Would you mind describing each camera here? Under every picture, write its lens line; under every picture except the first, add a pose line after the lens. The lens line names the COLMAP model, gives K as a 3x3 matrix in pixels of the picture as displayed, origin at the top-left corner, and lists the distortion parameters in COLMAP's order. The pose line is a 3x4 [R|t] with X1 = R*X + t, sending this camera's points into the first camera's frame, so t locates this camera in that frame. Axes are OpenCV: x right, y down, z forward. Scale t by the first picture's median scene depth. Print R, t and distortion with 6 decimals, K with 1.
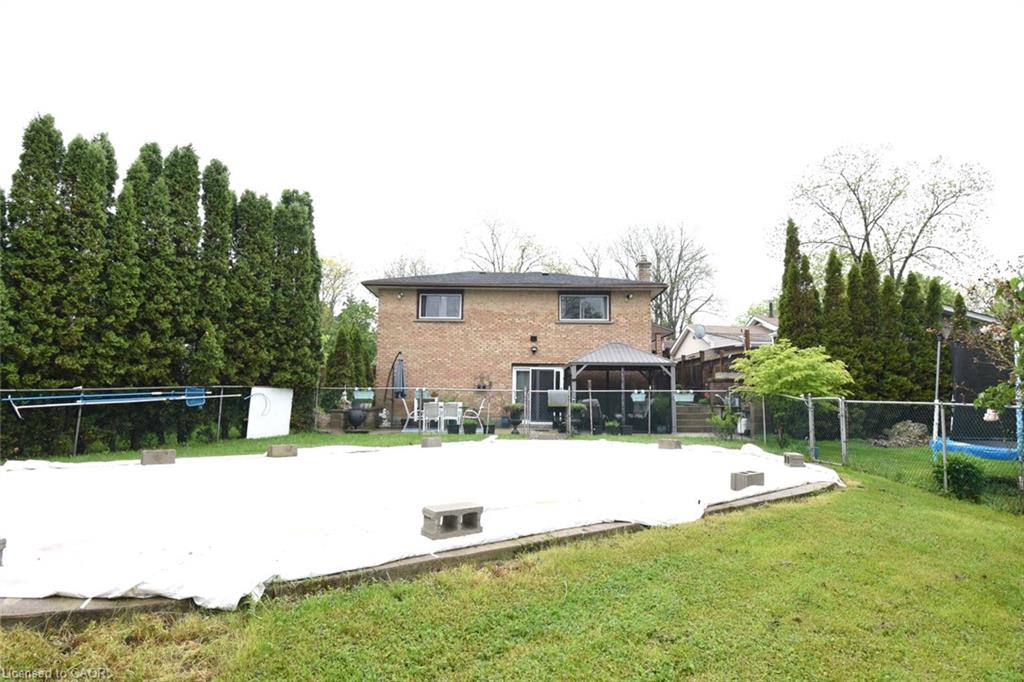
lens RADIAL K [[626.0, 0, 512.0], [0, 626.0, 341.0], [0, 0, 1]] dist [-0.001994, -0.002110]
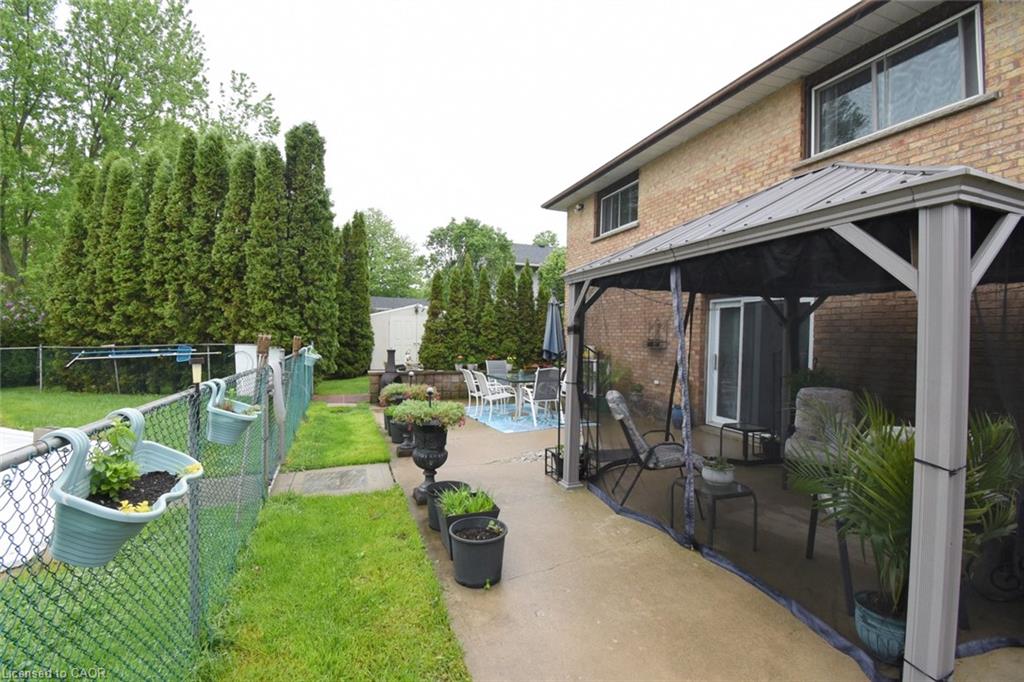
lens RADIAL K [[473.5, 0, 512.0], [0, 473.5, 341.0], [0, 0, 1]] dist [-0.001311, -0.000309]
pose [[0.289206, 0.001719, -0.957265, 0.459889], [0.075222, 0.996865, 0.024516, 0.081930], [0.954307, -0.079097, 0.288170, 1.205041]]
